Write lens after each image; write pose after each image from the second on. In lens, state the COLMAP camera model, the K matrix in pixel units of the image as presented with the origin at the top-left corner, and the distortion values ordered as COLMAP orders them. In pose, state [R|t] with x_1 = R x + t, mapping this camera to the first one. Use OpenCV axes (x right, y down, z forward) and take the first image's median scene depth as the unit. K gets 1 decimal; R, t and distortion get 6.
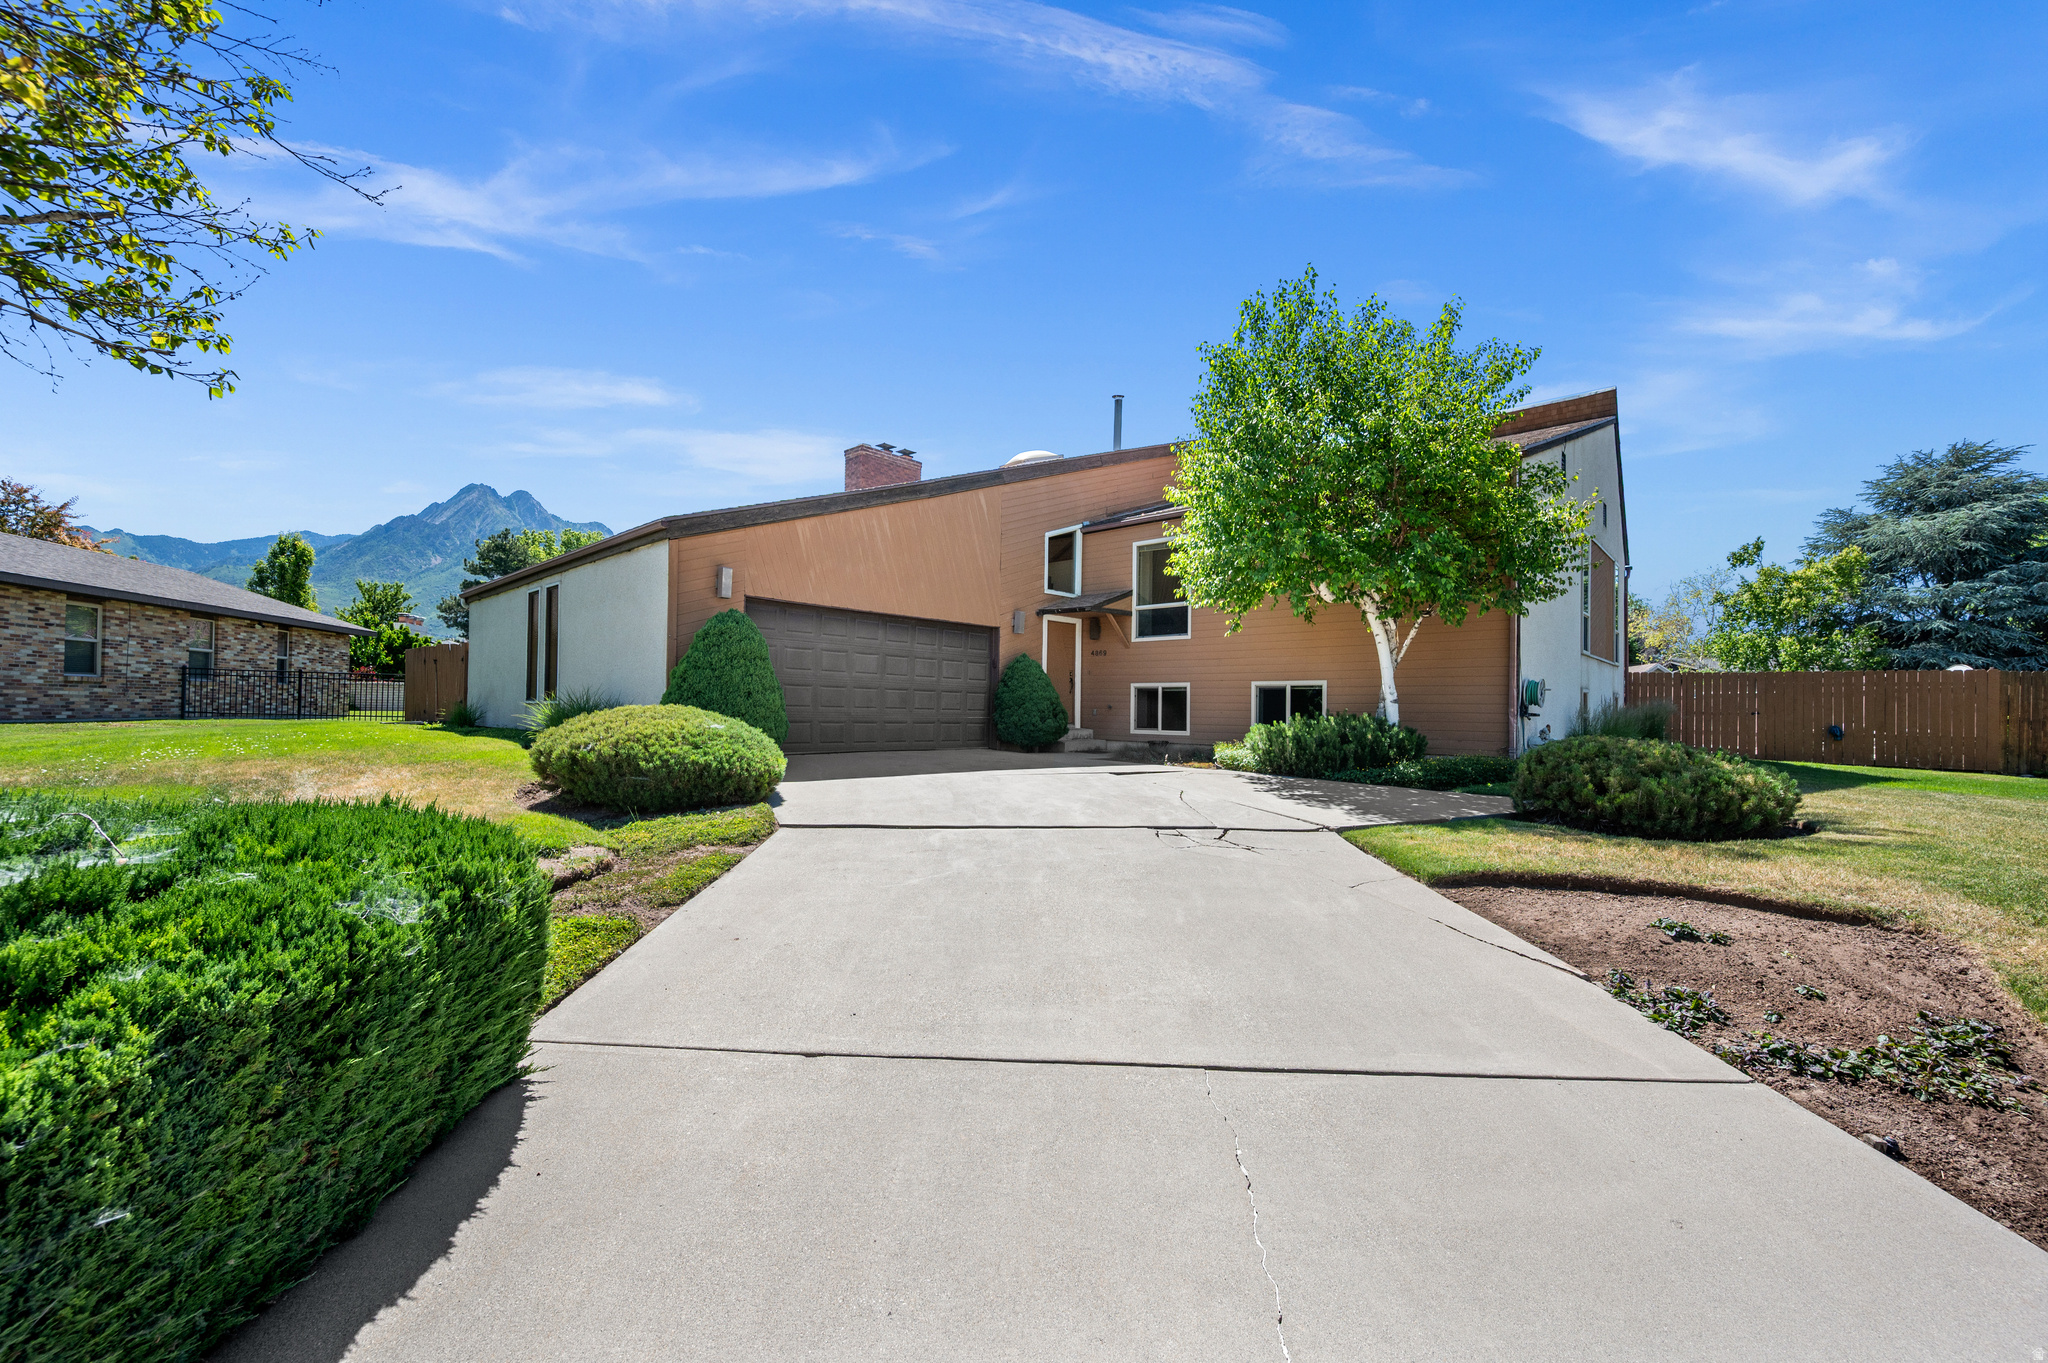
lens RADIAL K [[816.7, 0, 1025.9], [0, 816.7, 714.1], [0, 0, 1]] dist [-0.001186, -0.000246]
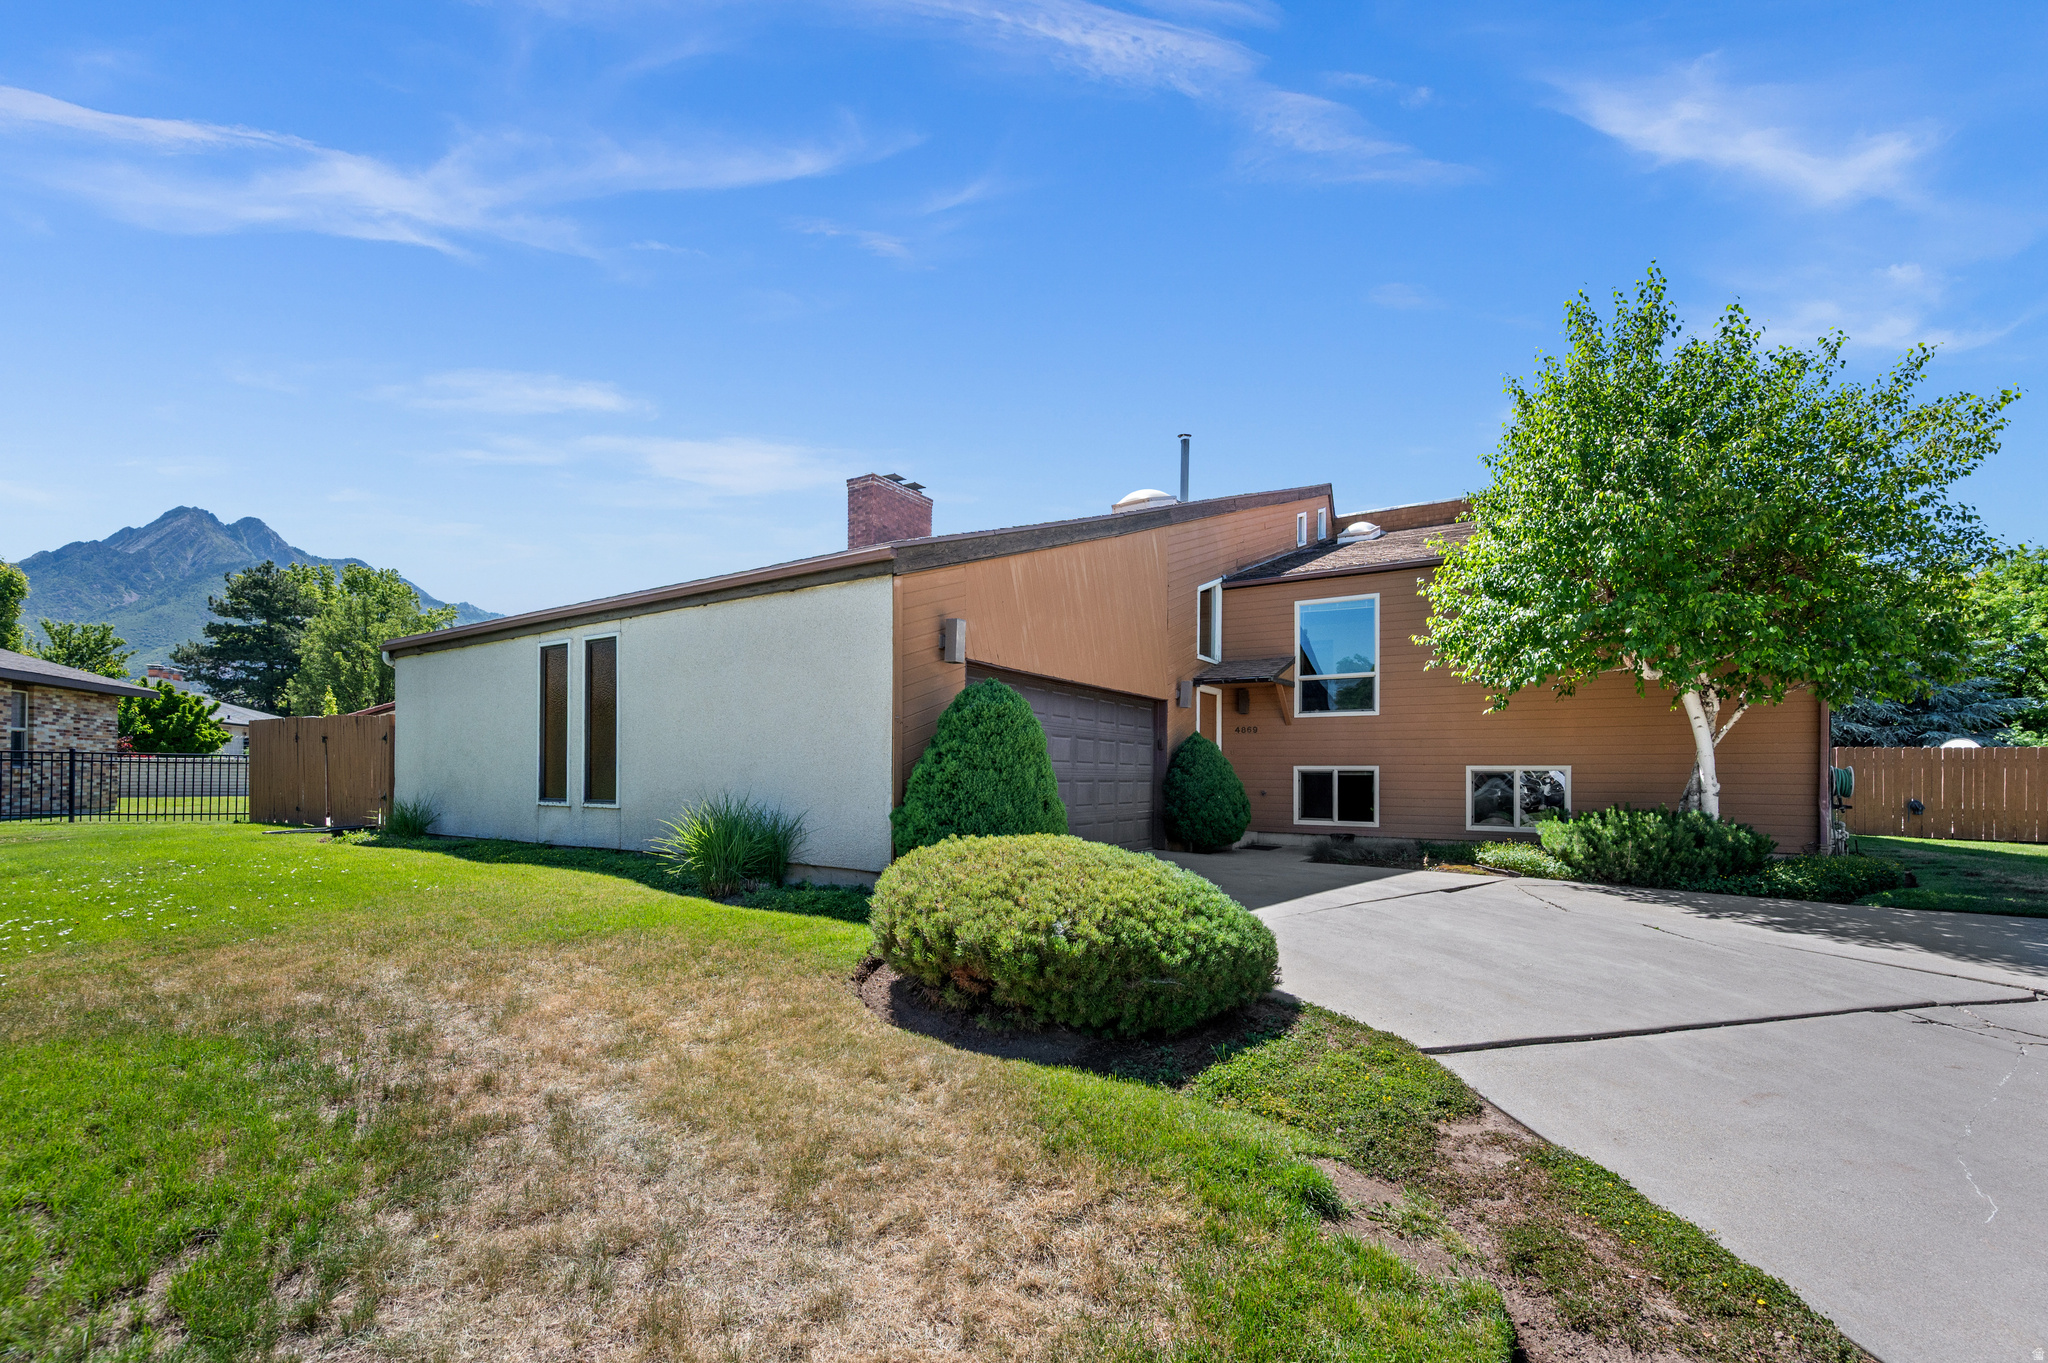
lens RADIAL K [[825.0, 0, 1031.1], [0, 825.0, 782.5], [0, 0, 1]] dist [-0.001454, -0.000442]
pose [[0.979031, -0.013225, 0.203281, -0.310649], [0.011376, 0.999883, 0.010262, -0.031750], [-0.203393, -0.007735, 0.979067, 0.205009]]
